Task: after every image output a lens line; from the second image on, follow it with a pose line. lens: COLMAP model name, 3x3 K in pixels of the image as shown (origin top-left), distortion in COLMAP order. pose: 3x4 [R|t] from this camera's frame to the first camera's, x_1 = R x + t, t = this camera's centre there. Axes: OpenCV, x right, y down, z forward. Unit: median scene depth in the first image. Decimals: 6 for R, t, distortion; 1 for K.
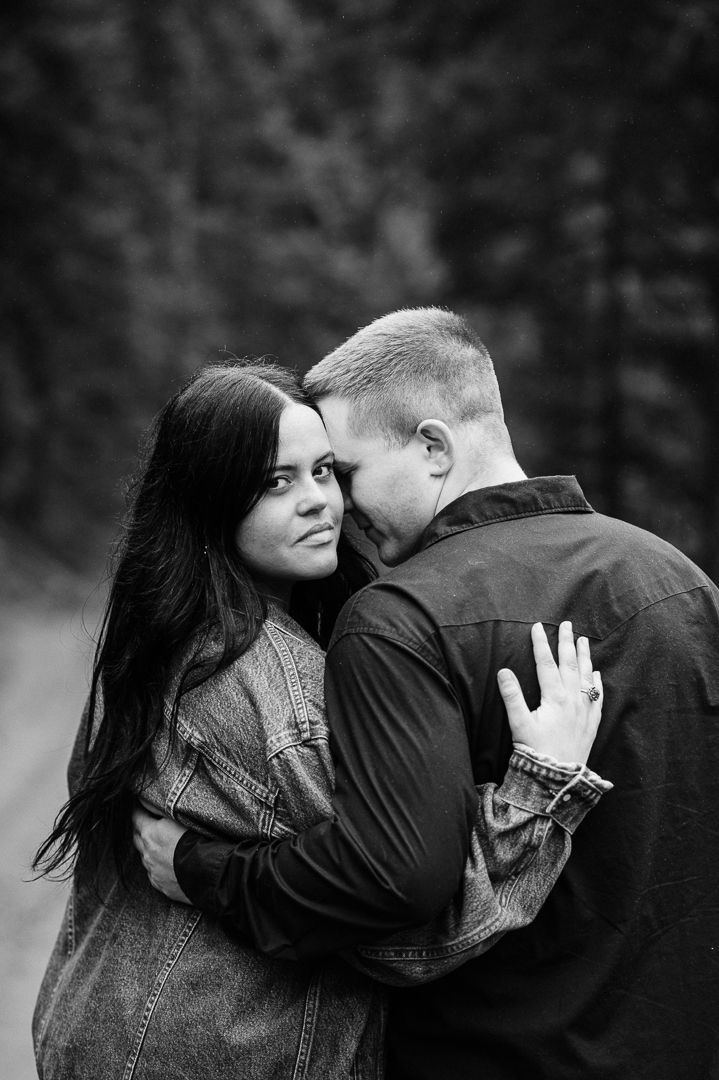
lens RADIAL K [[2756.7, 0, 359.5], [0, 2756.7, 540.0], [0, 0, 1]] dist [-0.064077, 0.559494]
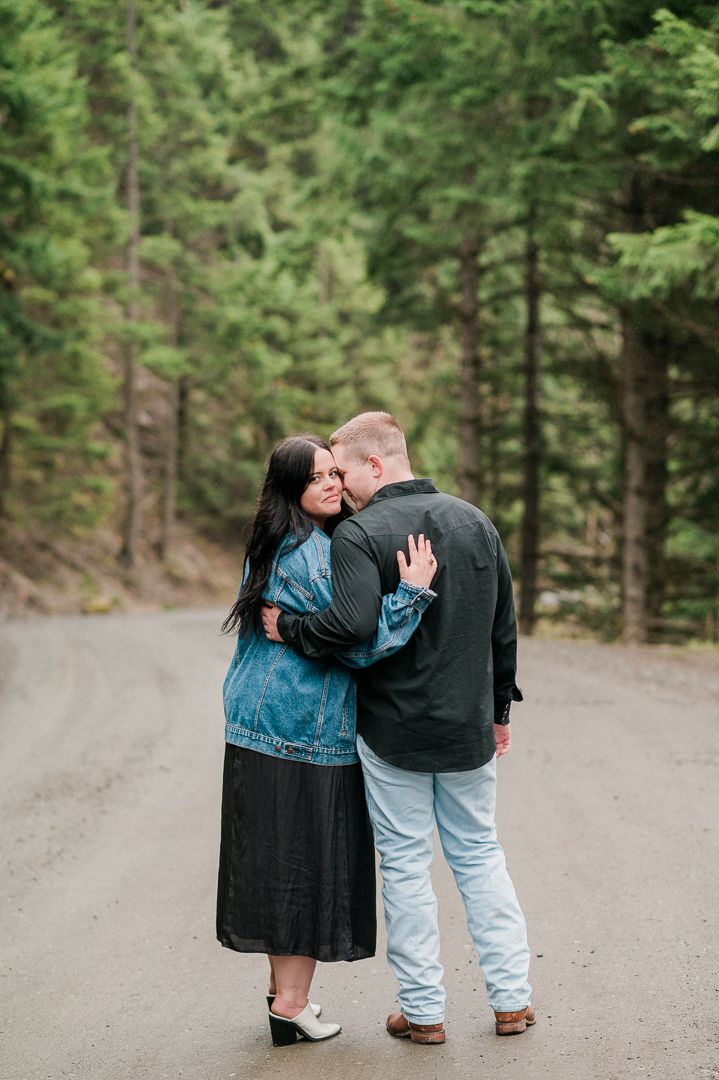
lens RADIAL K [[2756.7, 0, 359.5], [0, 2756.7, 540.0], [0, 0, 1]] dist [-0.064077, 0.559494]
pose [[0.999645, -0.014593, 0.022302, -0.036784], [0.014663, 0.999888, -0.002944, 0.037296], [-0.022257, 0.003270, 0.999747, -1.425778]]
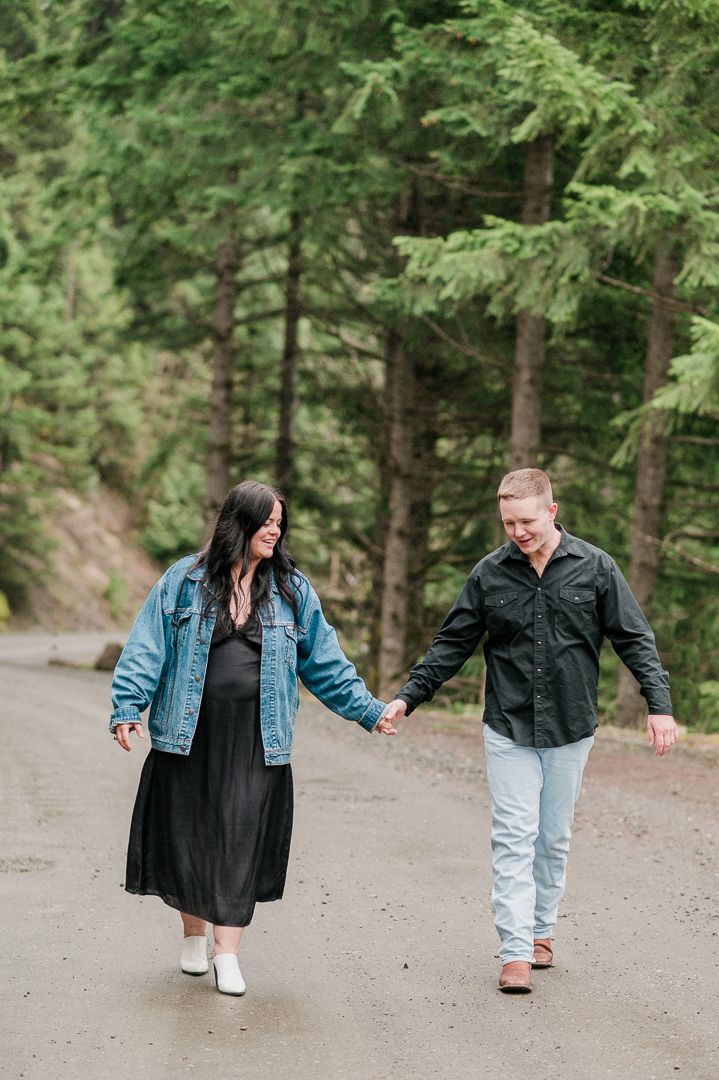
lens RADIAL K [[2756.7, 0, 359.5], [0, 2756.7, 540.0], [0, 0, 1]] dist [-0.064077, 0.559494]
pose [[0.992592, 0.032461, 0.117079, 0.004096], [-0.030828, 0.999401, -0.015728, 0.010562], [-0.117520, 0.012002, 0.992998, -0.251250]]
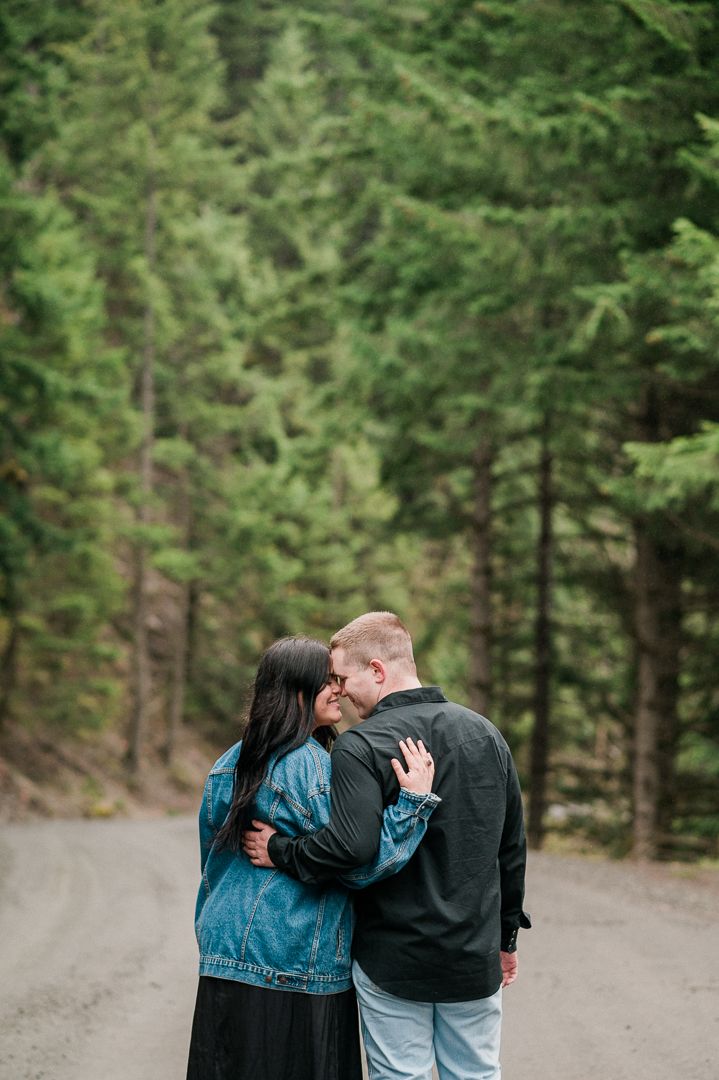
lens RADIAL K [[2756.7, 0, 359.5], [0, 2756.7, 540.0], [0, 0, 1]] dist [-0.064077, 0.559494]
pose [[0.999796, 0.007464, 0.018770, -0.028595], [-0.005974, 0.996919, -0.078207, 0.033895], [-0.019296, 0.078079, 0.996760, -1.282700]]
